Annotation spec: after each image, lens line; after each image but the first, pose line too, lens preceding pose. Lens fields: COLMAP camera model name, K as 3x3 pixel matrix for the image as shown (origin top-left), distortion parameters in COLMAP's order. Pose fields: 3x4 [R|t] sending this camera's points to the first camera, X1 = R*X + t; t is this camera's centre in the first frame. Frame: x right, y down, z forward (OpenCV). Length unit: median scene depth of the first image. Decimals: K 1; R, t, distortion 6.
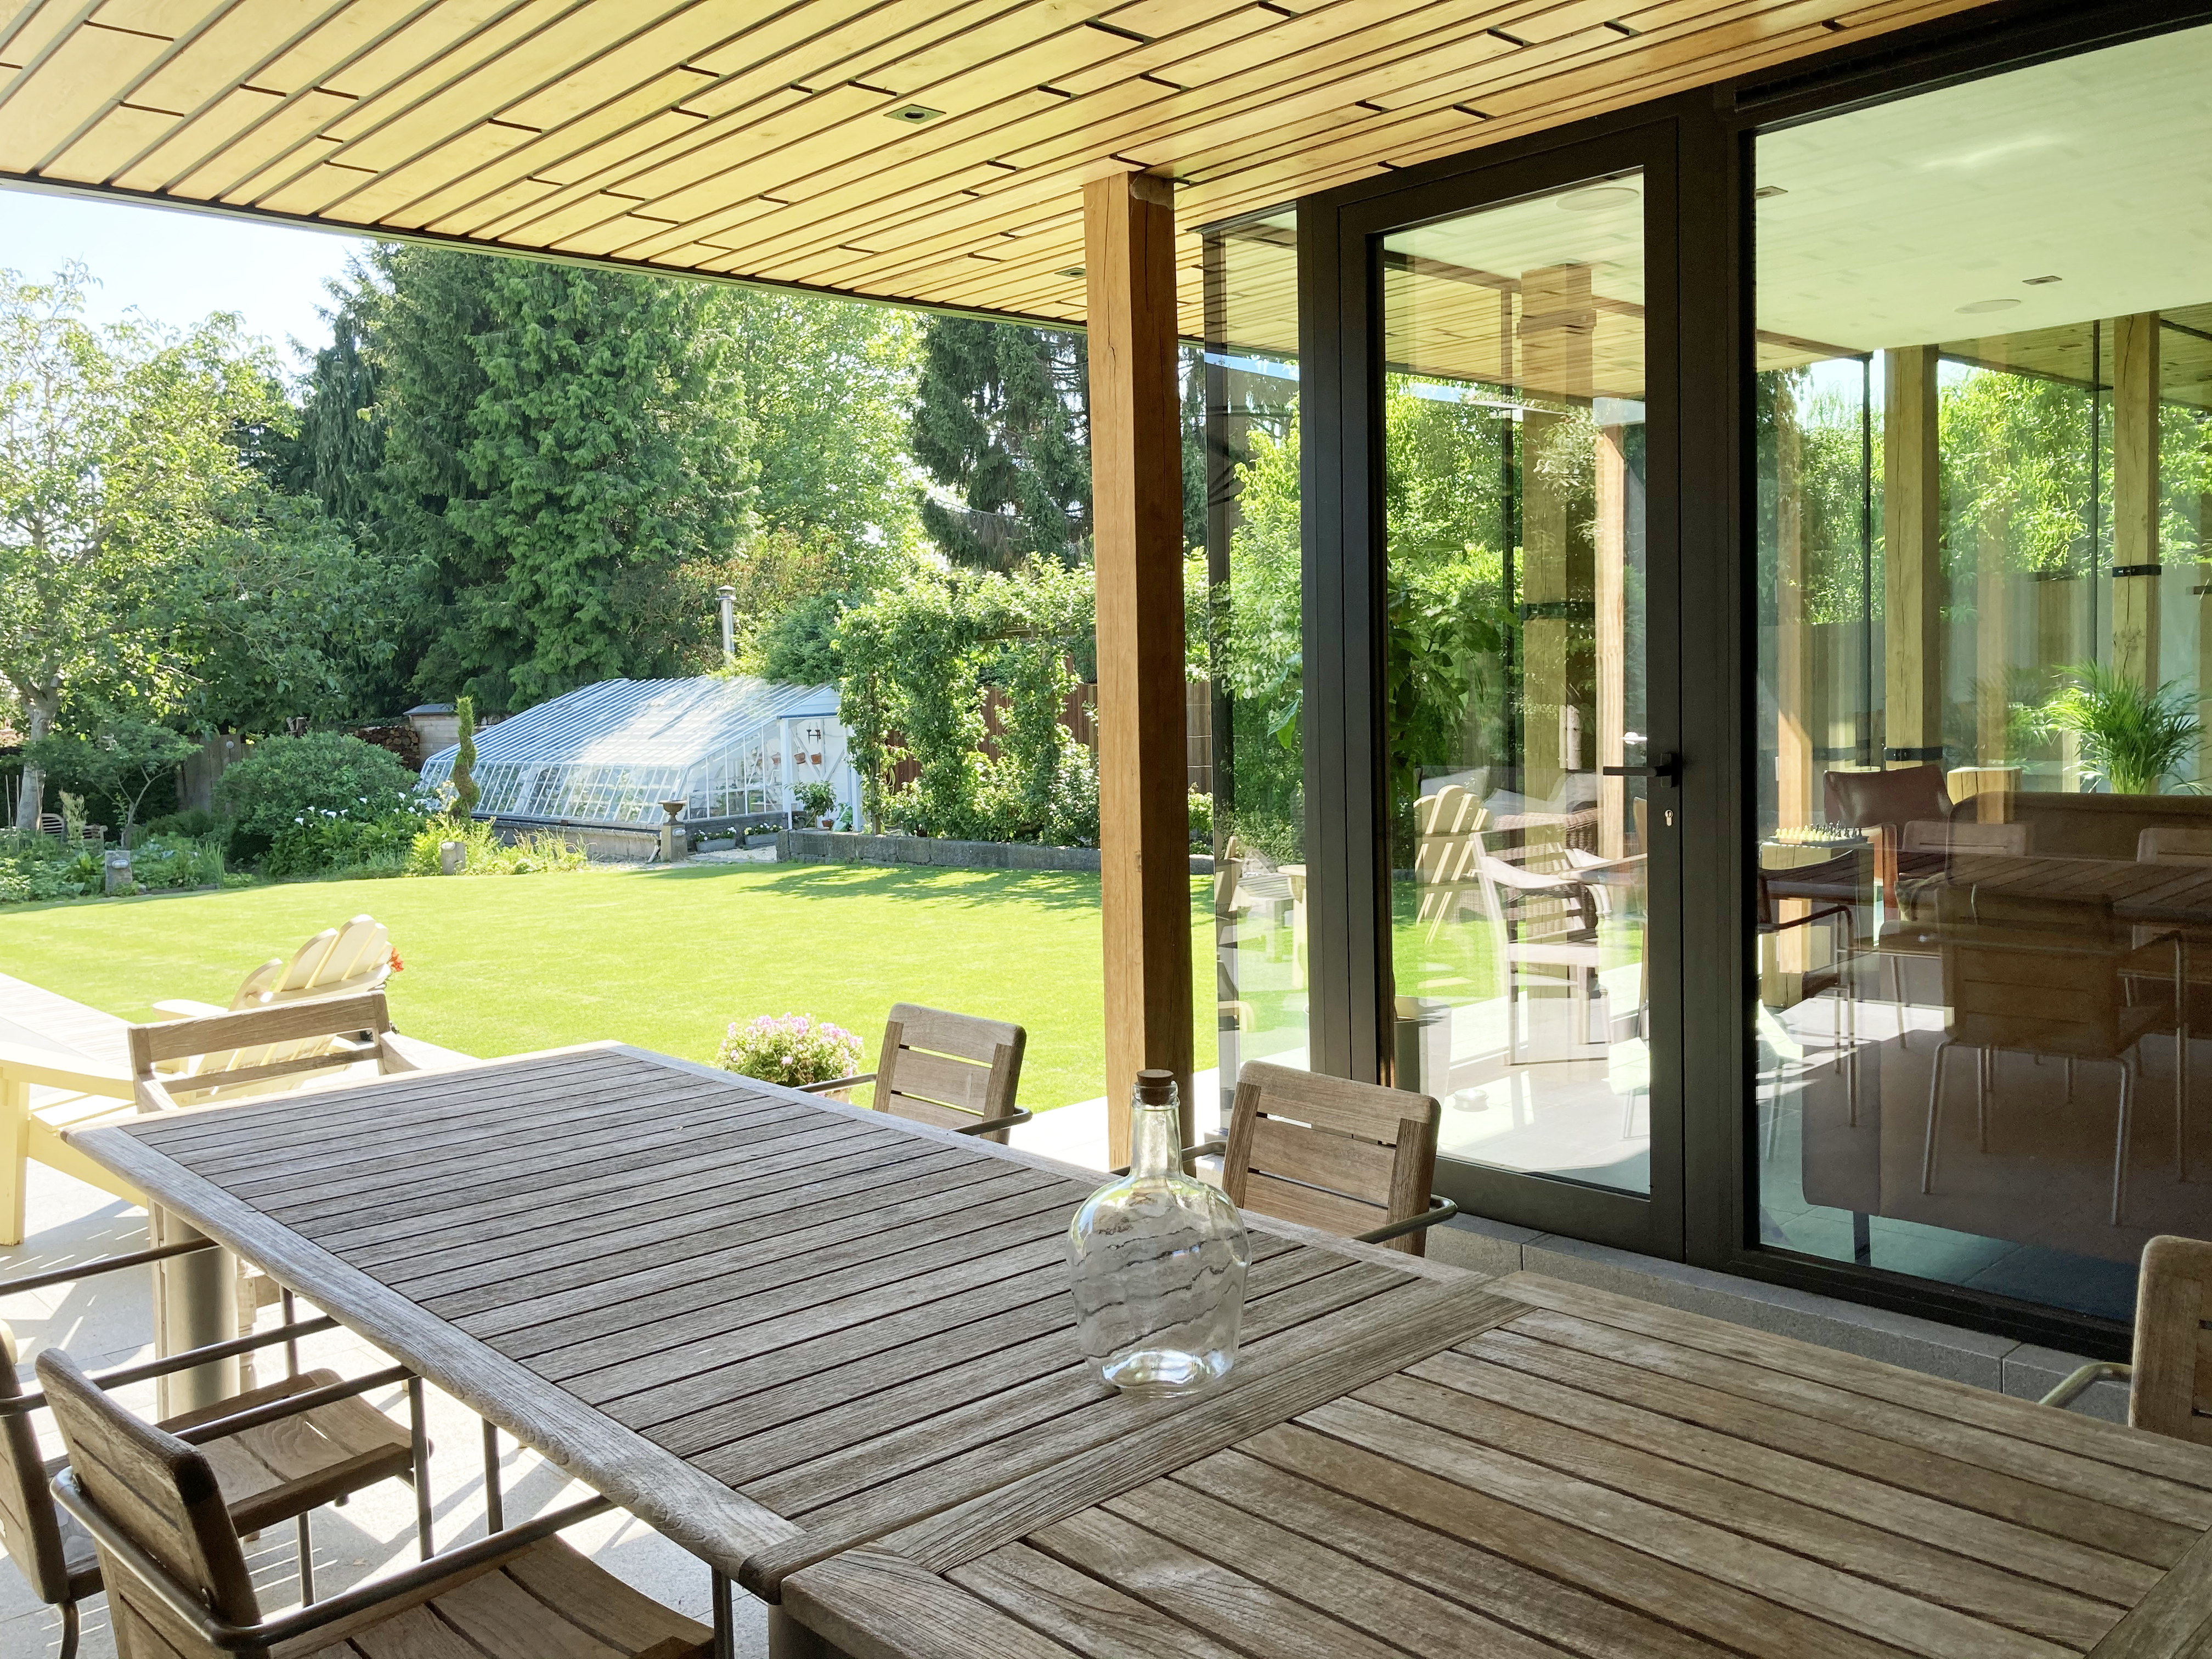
lens RADIAL K [[1847.3, 0, 1099.6], [0, 1847.3, 830.6], [0, 0, 1]] dist [0.055398, -0.064550]
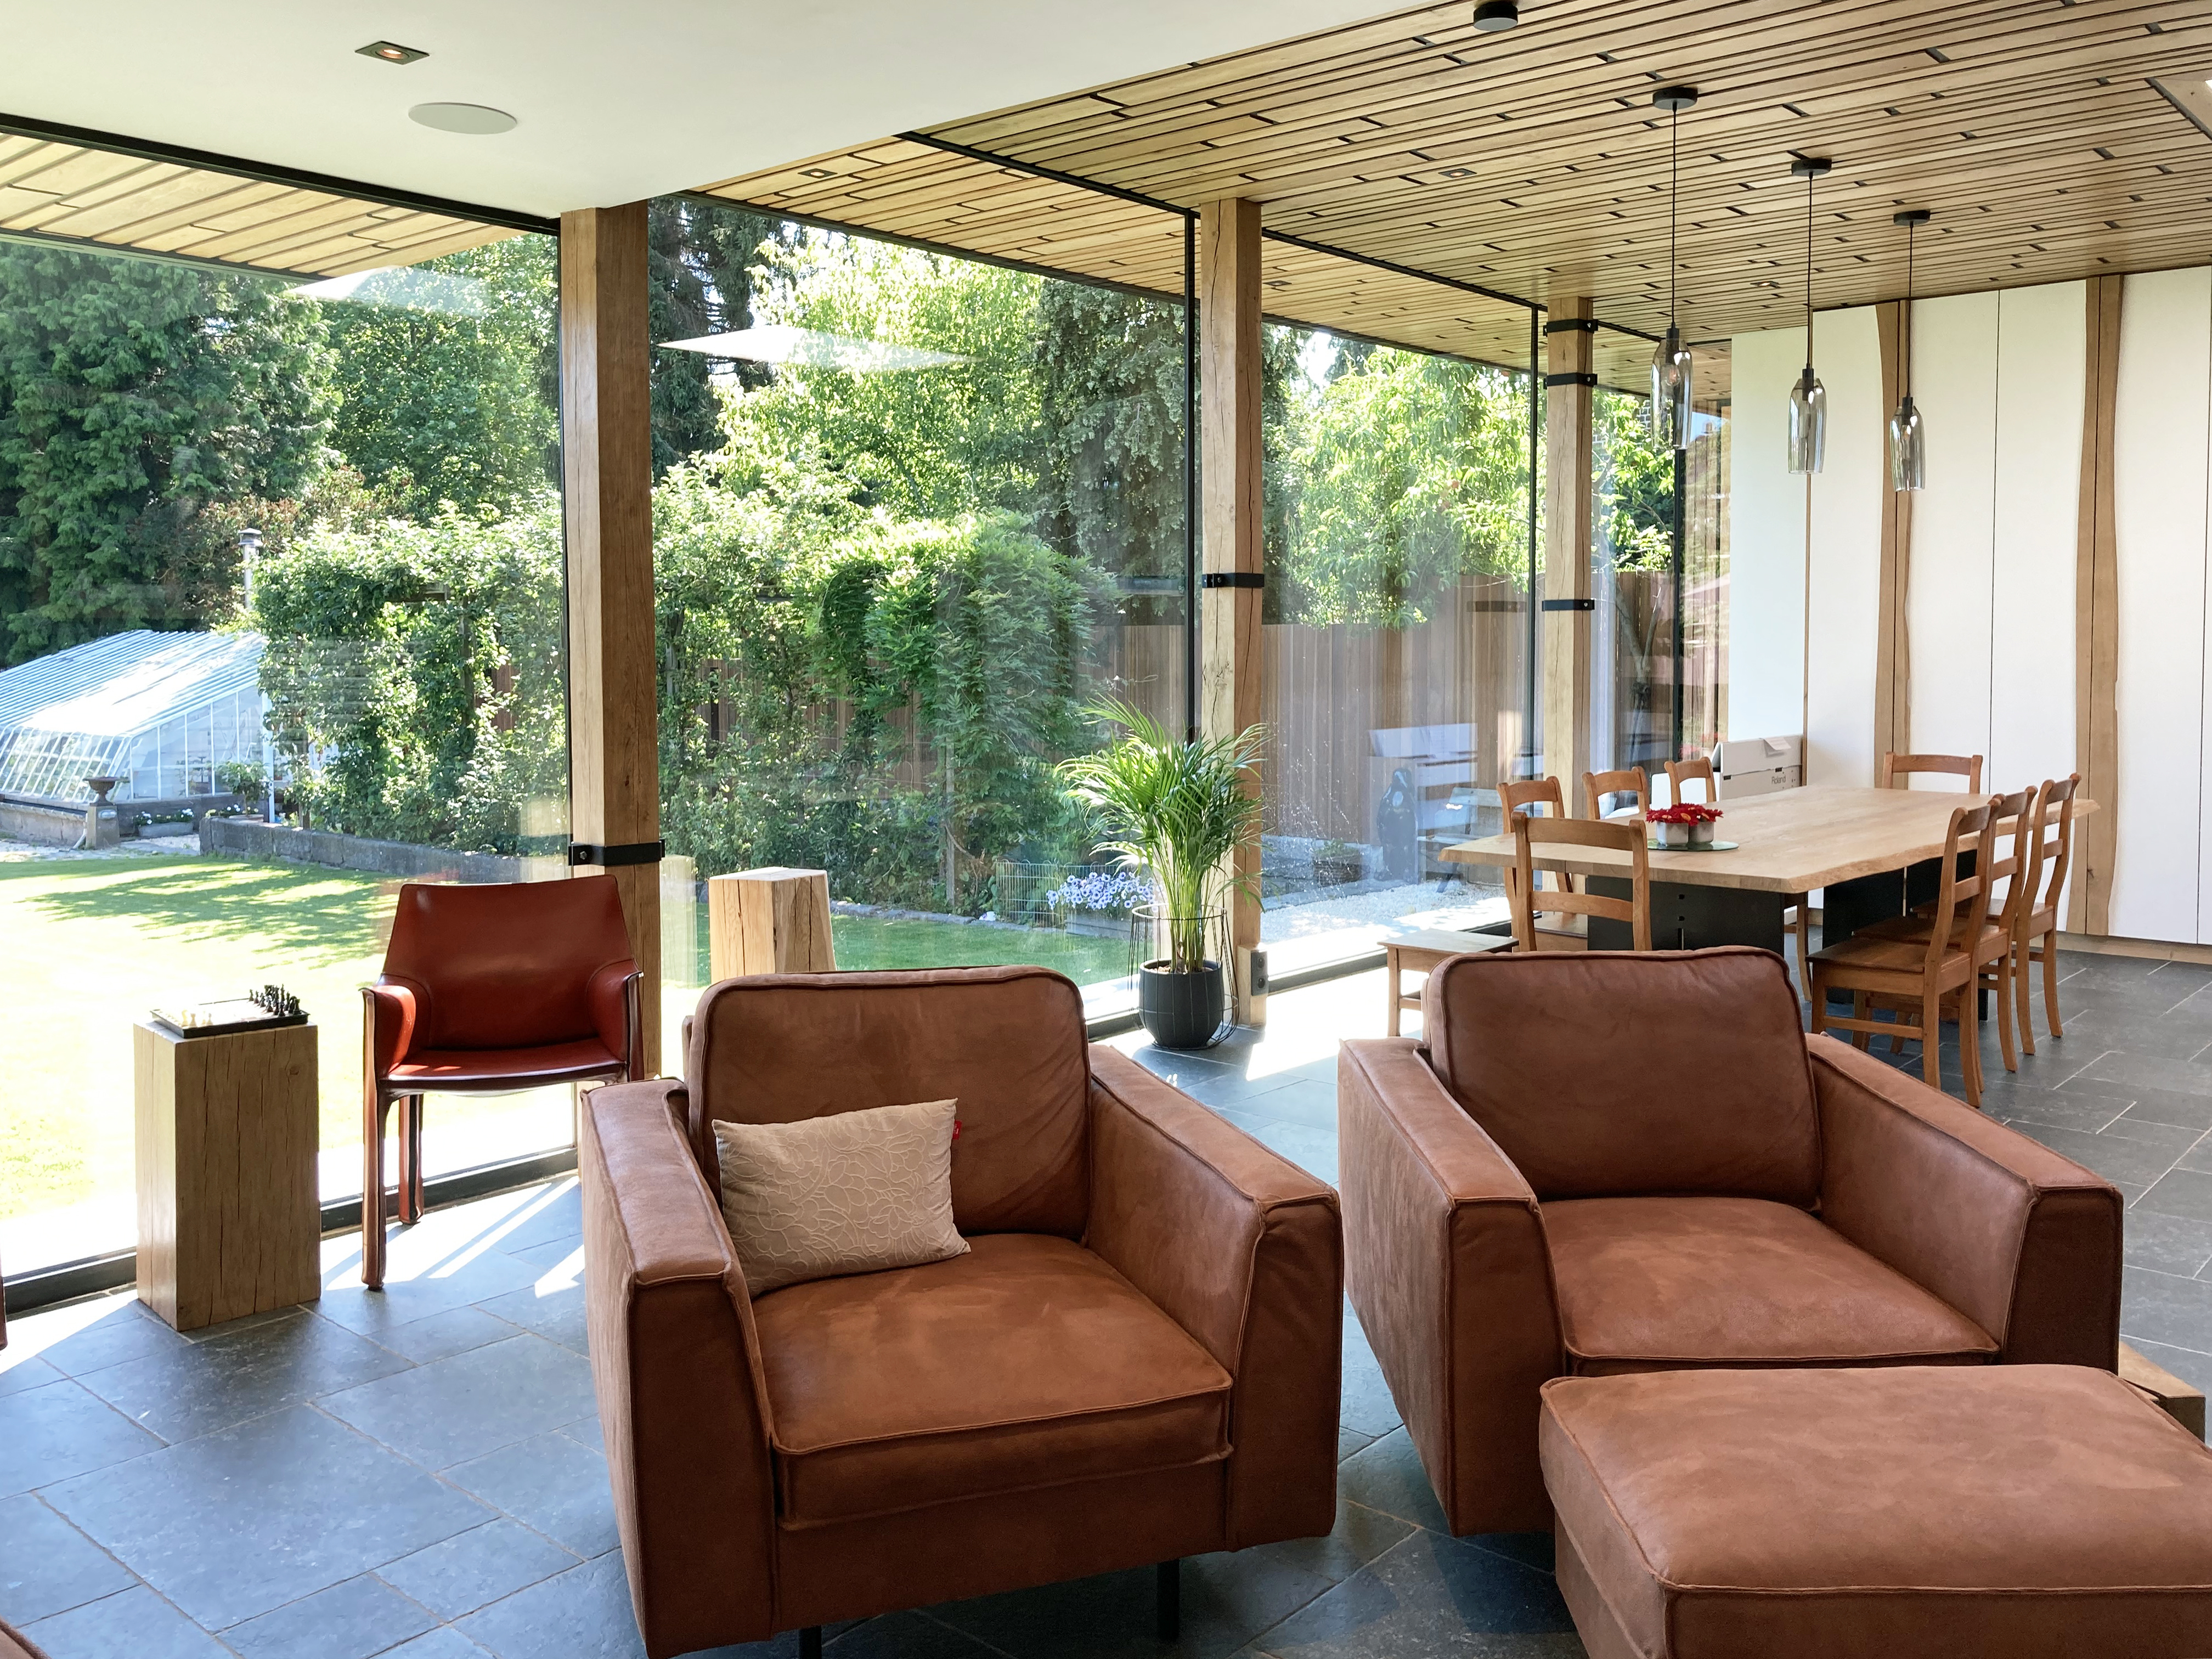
lens RADIAL K [[1847.3, 0, 1108.9], [0, 1847.3, 771.8], [0, 0, 1]] dist [0.055398, -0.064550]
pose [[0.993683, 0.027568, 0.108781, 0.100765], [-0.025781, 0.999509, -0.017795, -0.011458], [-0.109218, 0.014879, 0.993906, 0.076731]]
